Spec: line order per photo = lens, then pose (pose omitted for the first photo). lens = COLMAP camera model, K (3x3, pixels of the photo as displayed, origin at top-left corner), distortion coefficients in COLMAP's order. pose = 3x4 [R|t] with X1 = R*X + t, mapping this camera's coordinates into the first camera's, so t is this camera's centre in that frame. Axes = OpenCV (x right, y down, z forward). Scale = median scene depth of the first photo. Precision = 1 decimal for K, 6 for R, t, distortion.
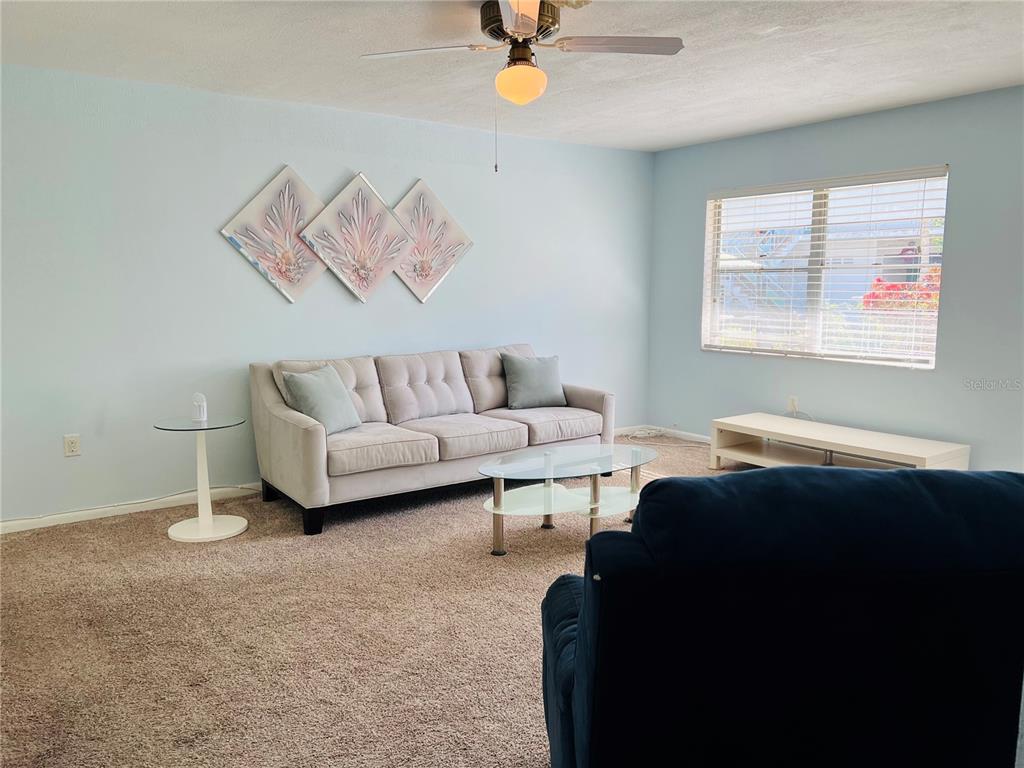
lens RADIAL K [[766.0, 0, 512.0], [0, 766.0, 384.0], [0, 0, 1]] dist [0.079019, -0.103723]
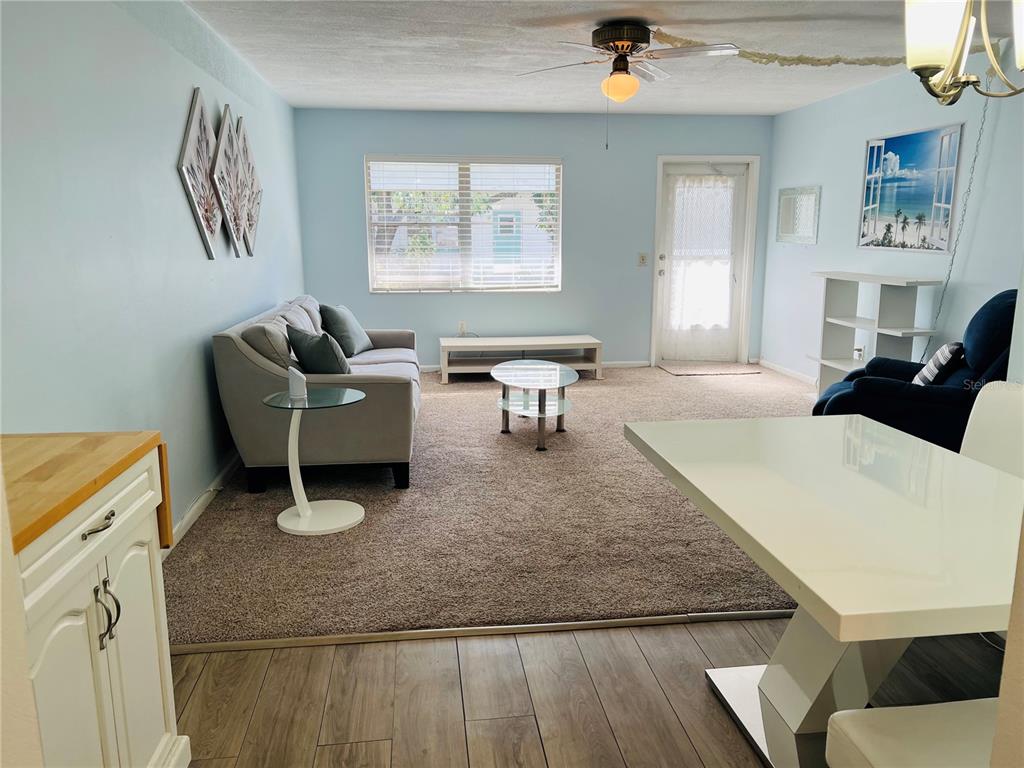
lens RADIAL K [[766.0, 0, 512.0], [0, 766.0, 384.0], [0, 0, 1]] dist [0.079019, -0.103723]
pose [[0.498899, -0.167343, 0.850351, -0.845368], [0.116798, 0.985213, 0.125358, -0.038974], [-0.858754, 0.036778, 0.511066, 0.302883]]
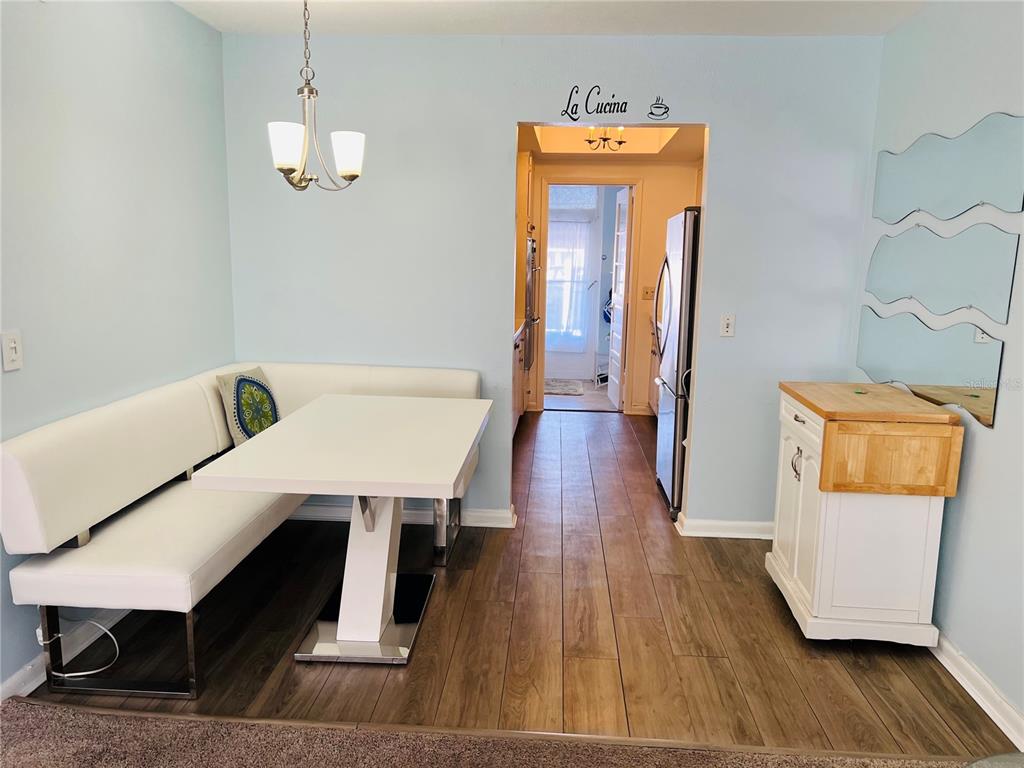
lens RADIAL K [[766.0, 0, 512.0], [0, 766.0, 384.0], [0, 0, 1]] dist [0.079019, -0.103723]
pose [[-0.653336, 0.115090, -0.748269, -0.083790], [-0.119250, 0.960394, 0.251837, -0.121325], [0.747617, 0.253765, -0.613736, 0.784268]]
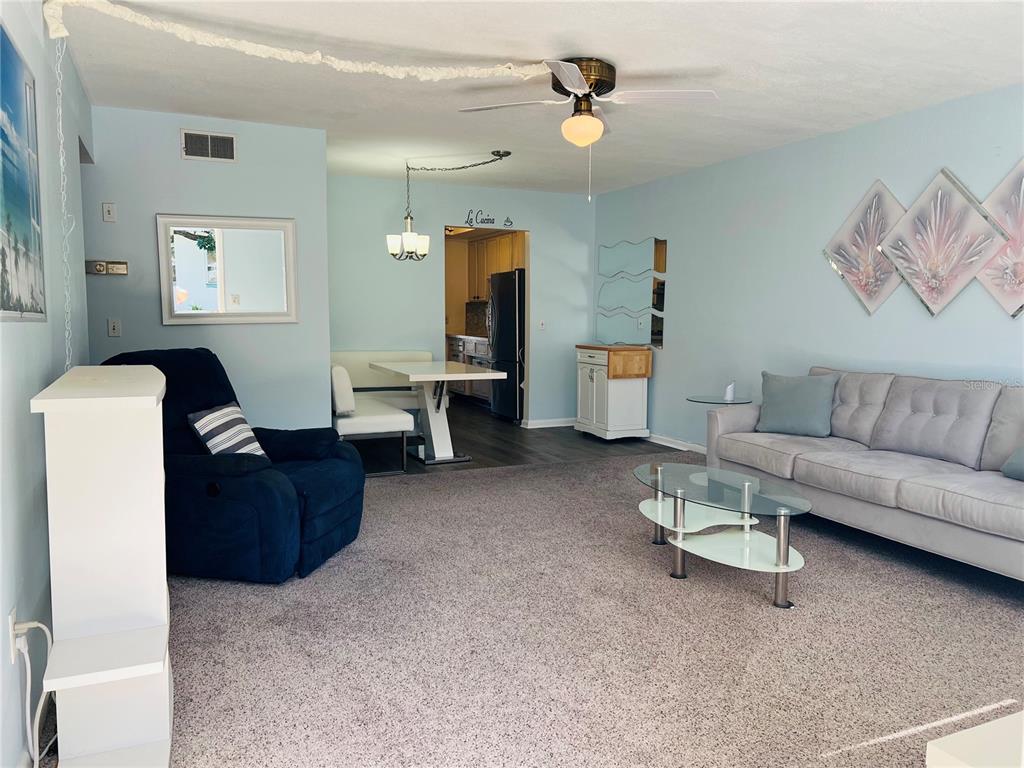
lens RADIAL K [[766.0, 0, 512.0], [0, 766.0, 384.0], [0, 0, 1]] dist [0.079019, -0.103723]
pose [[-0.220363, 0.093572, -0.970919, 0.793457], [-0.134090, 0.983032, 0.125173, -0.078267], [0.966157, 0.157774, -0.204077, 0.745664]]
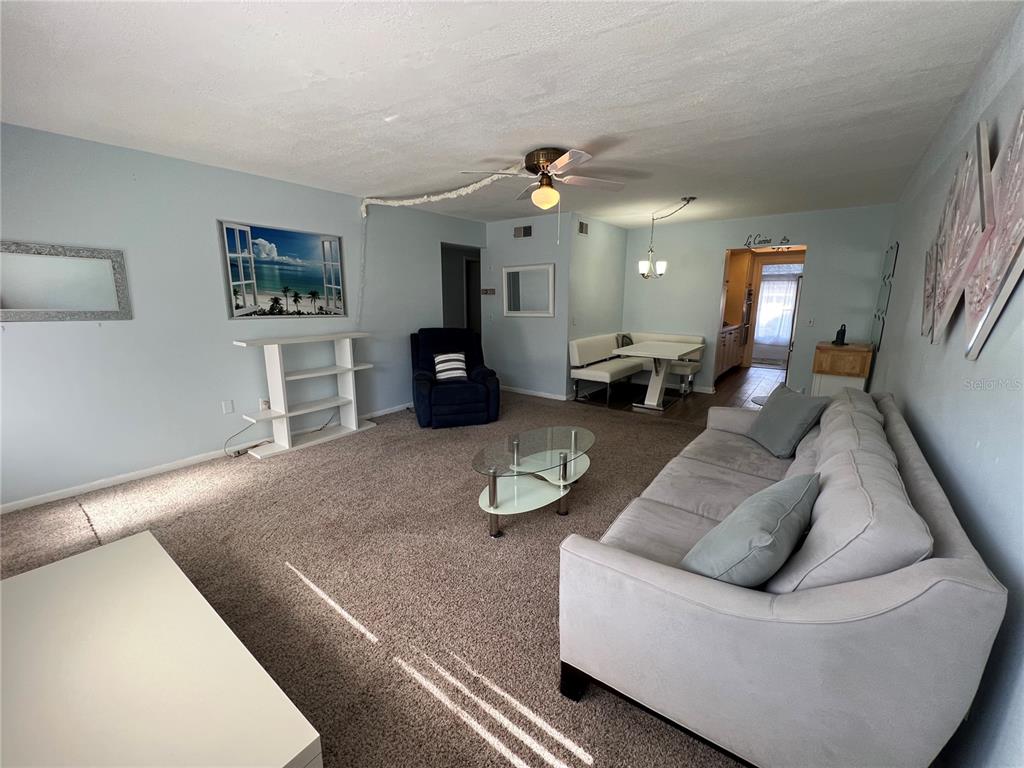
lens RADIAL K [[413.3, 0, 512.0], [0, 413.3, 384.0], [0, 0, 1]] dist [0.000677, 0.000089]
pose [[-0.962316, 0.054960, -0.266323, 0.226748], [-0.036889, 0.943927, 0.328086, -0.179932], [0.269421, 0.325546, -0.906329, 1.272262]]
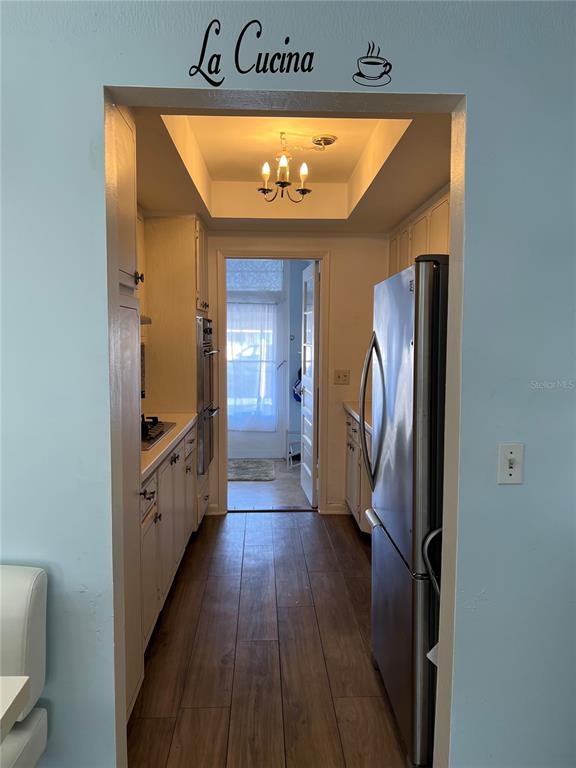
lens RADIAL K [[574.5, 0, 288.0], [0, 574.5, 384.0], [0, 0, 1]] dist [0.079019, -0.103723]
pose [[-0.570321, 0.067586, -0.818637, -0.485641], [-0.114440, 0.980352, 0.160664, -0.088365], [0.813411, 0.185315, -0.551381, 0.523894]]
